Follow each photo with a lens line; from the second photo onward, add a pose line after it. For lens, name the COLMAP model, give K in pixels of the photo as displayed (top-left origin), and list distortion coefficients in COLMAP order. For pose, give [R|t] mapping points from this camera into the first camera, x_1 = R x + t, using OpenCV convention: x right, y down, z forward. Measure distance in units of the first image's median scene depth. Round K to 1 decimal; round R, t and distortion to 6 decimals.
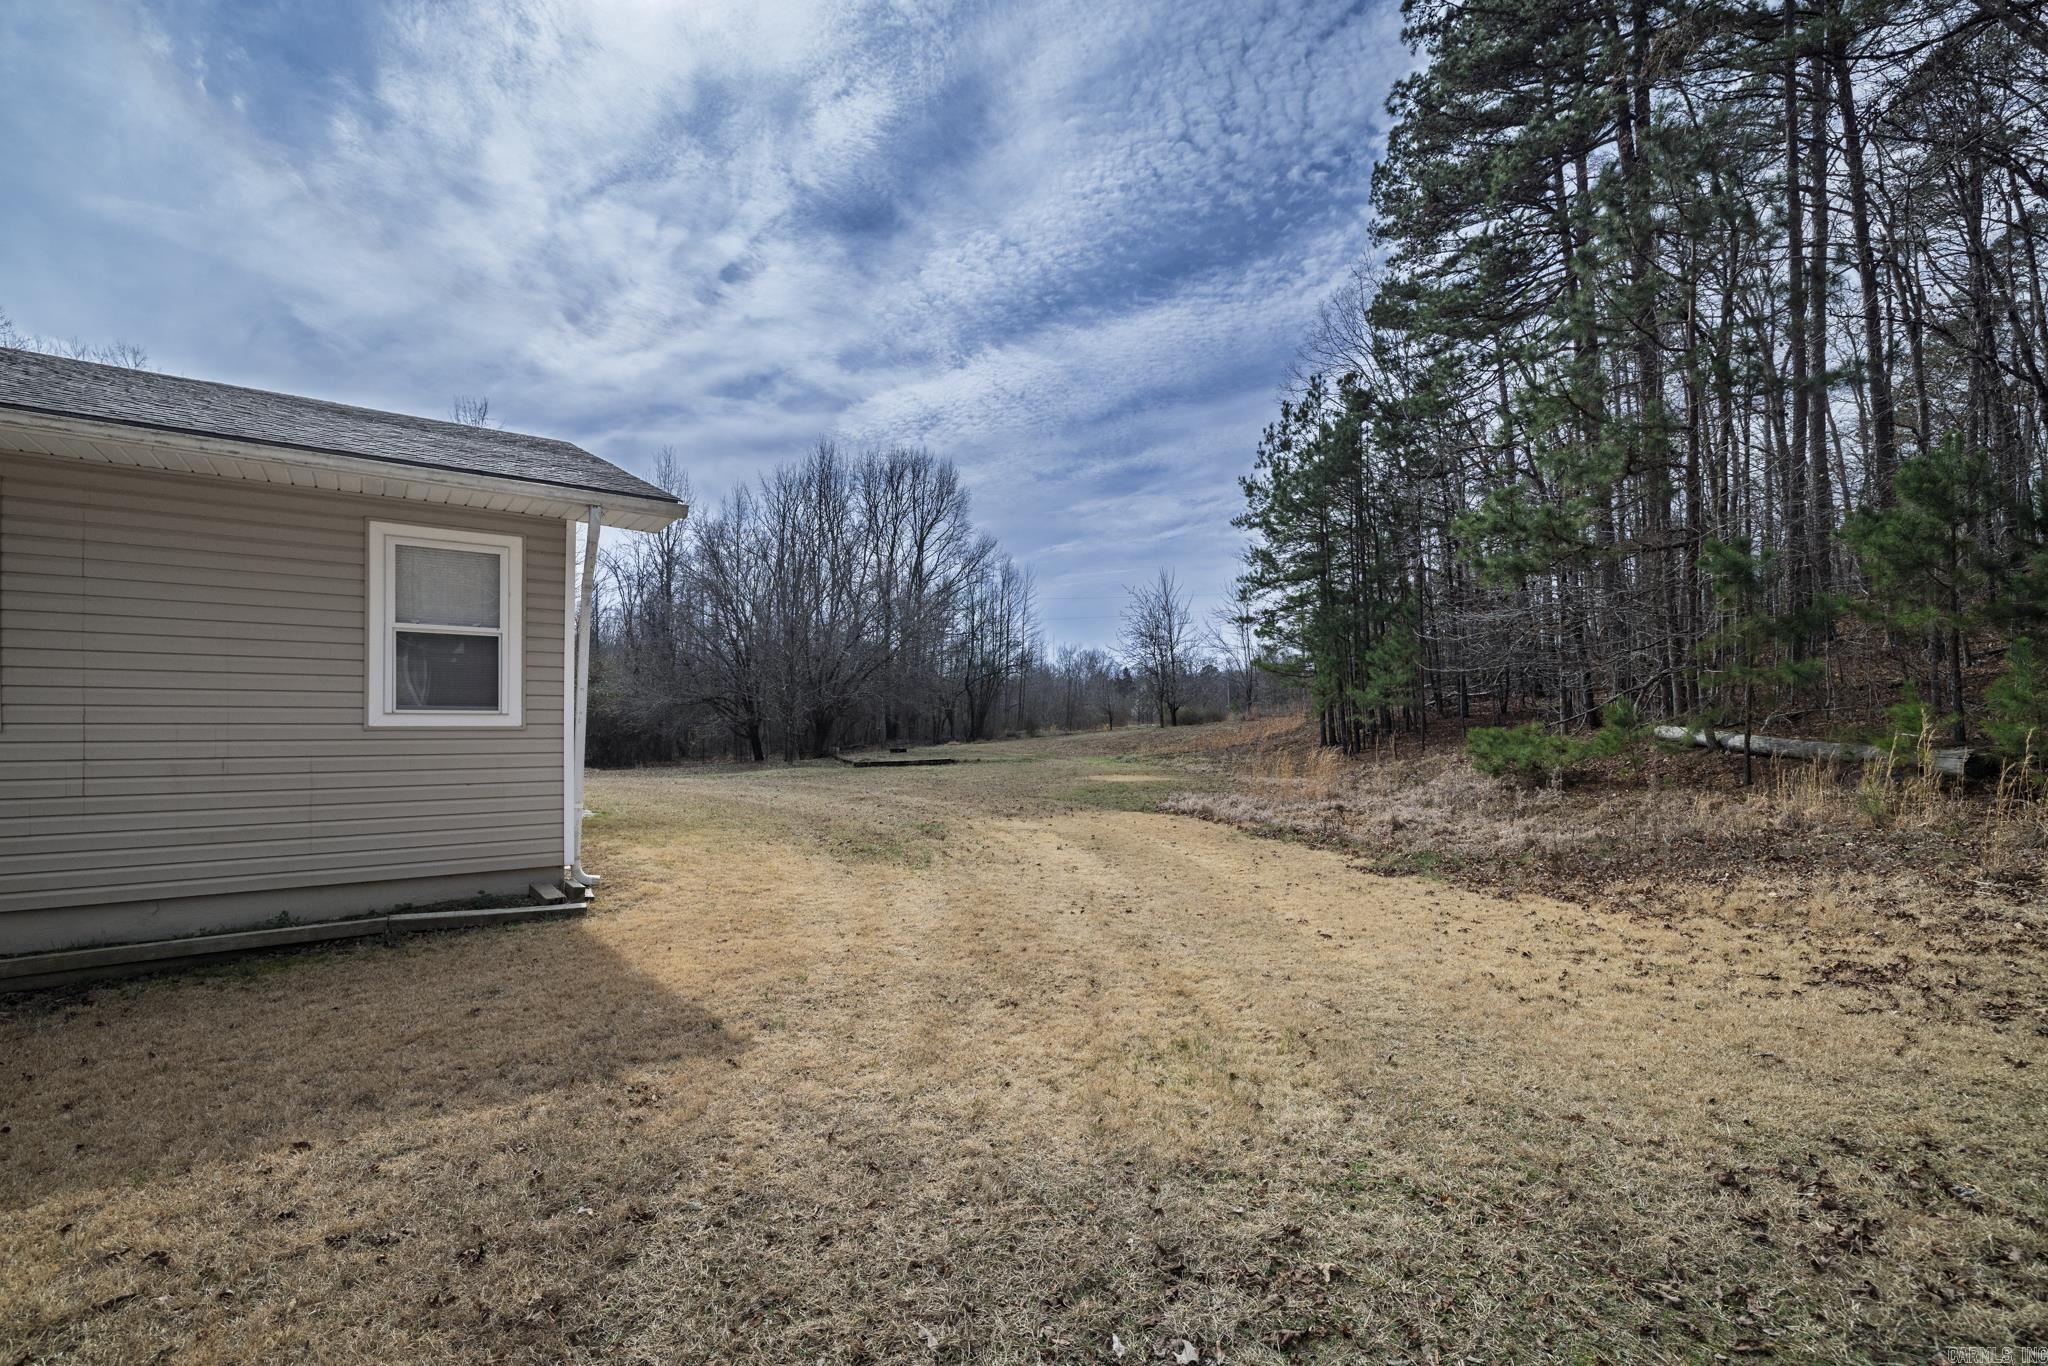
lens RADIAL K [[879.3, 0, 1025.8], [0, 879.3, 721.4], [0, 0, 1]] dist [0.000506, -0.000176]
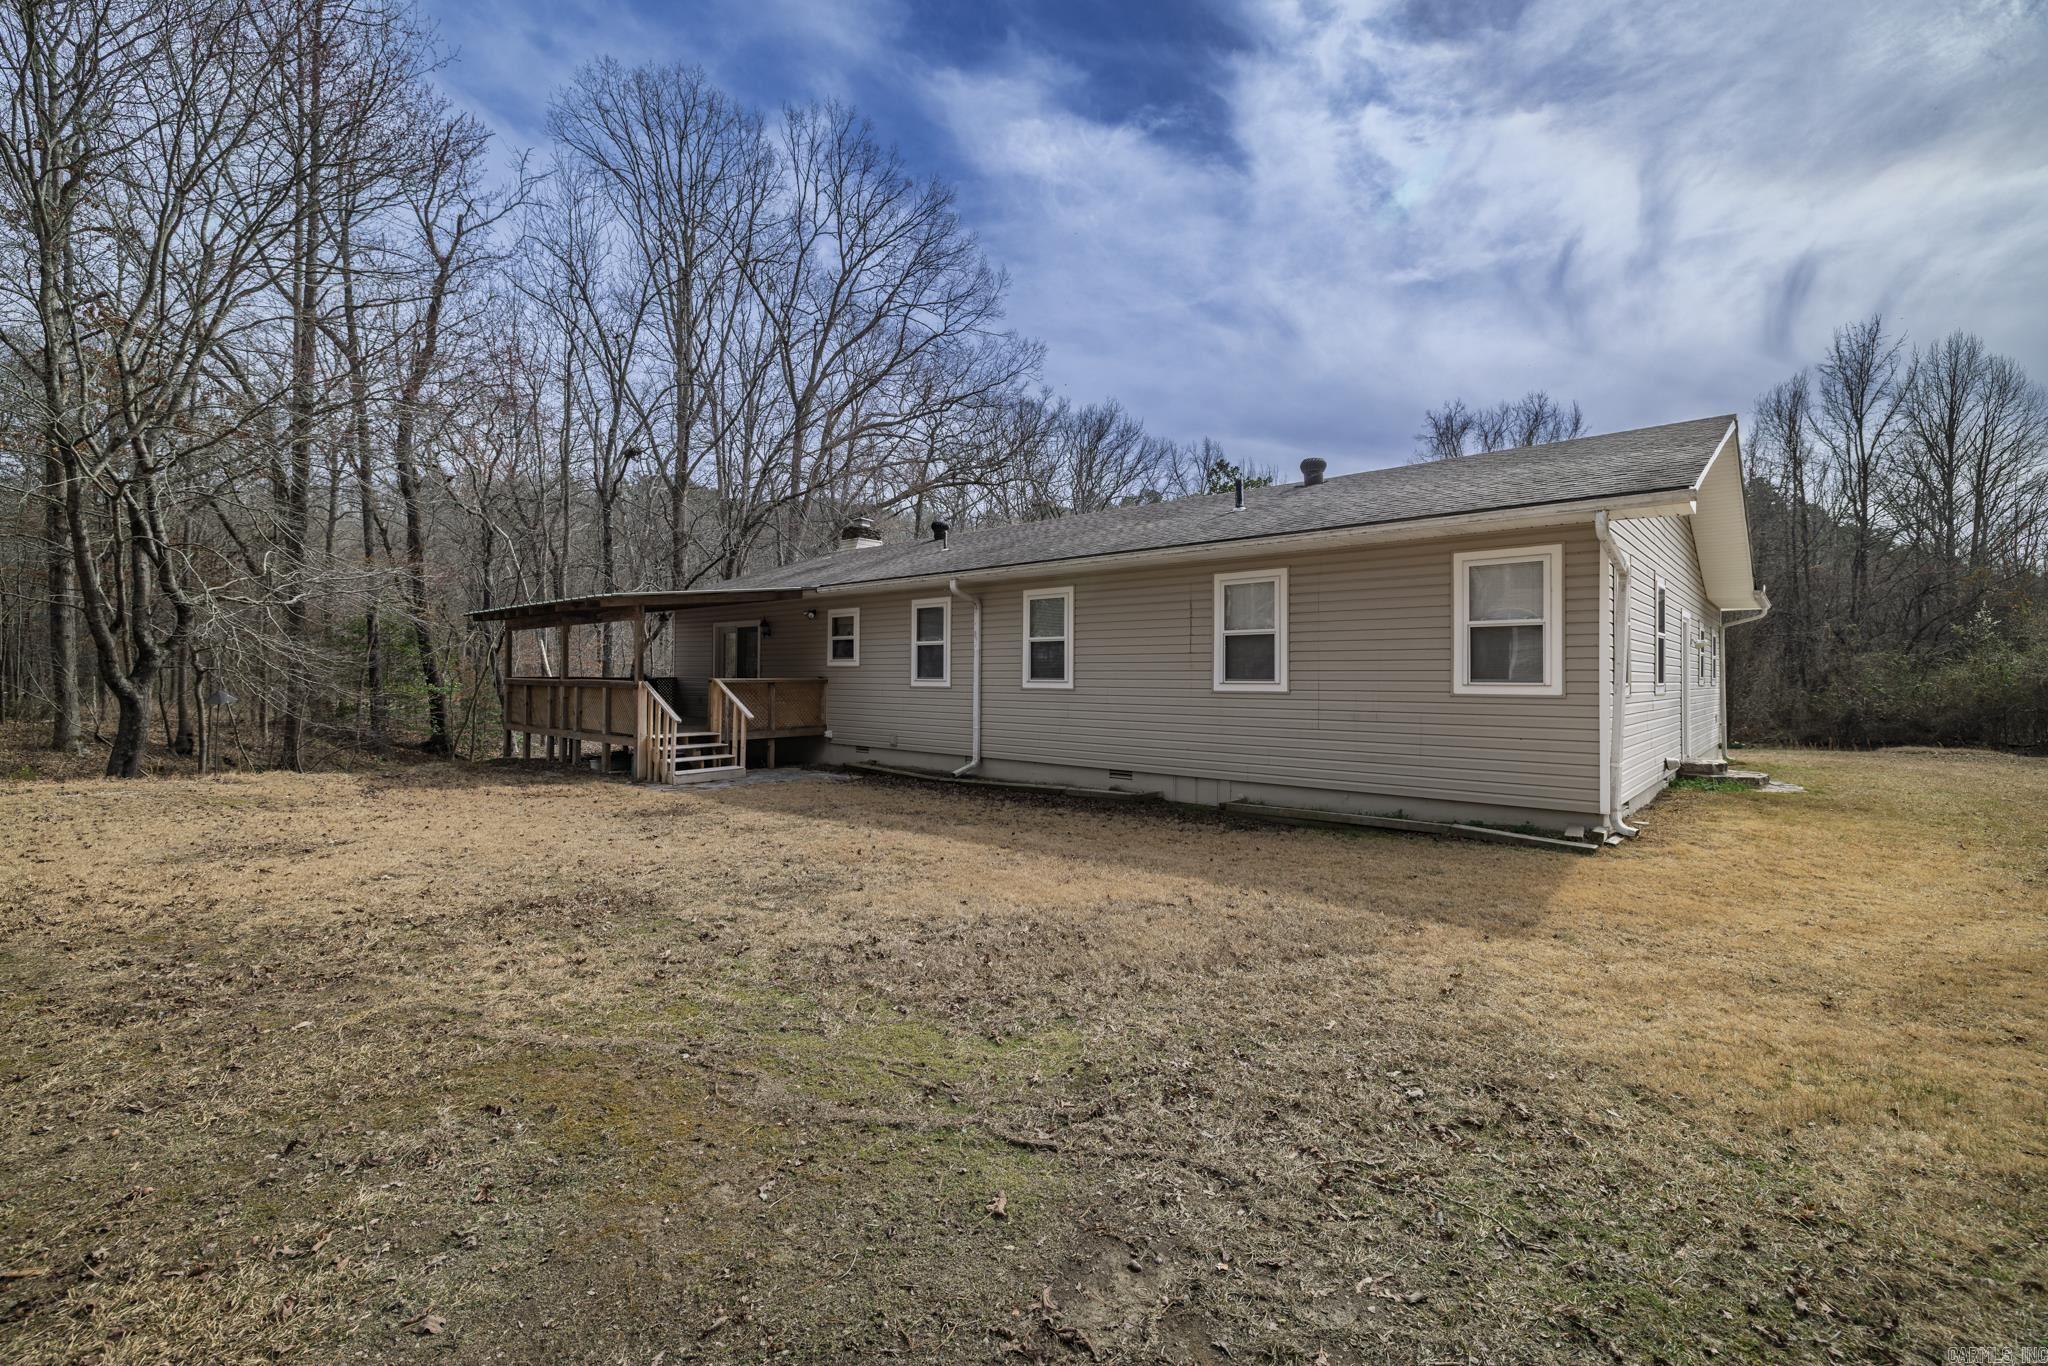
lens RADIAL K [[834.0, 0, 1024.0], [0, 834.0, 683.0], [0, 0, 1]] dist [0.000987, 0.000090]
pose [[0.227809, 0.000971, -0.973705, 0.443852], [-0.010434, 0.999945, -0.001444, -0.002745], [0.973650, 0.010489, 0.227806, -0.008819]]
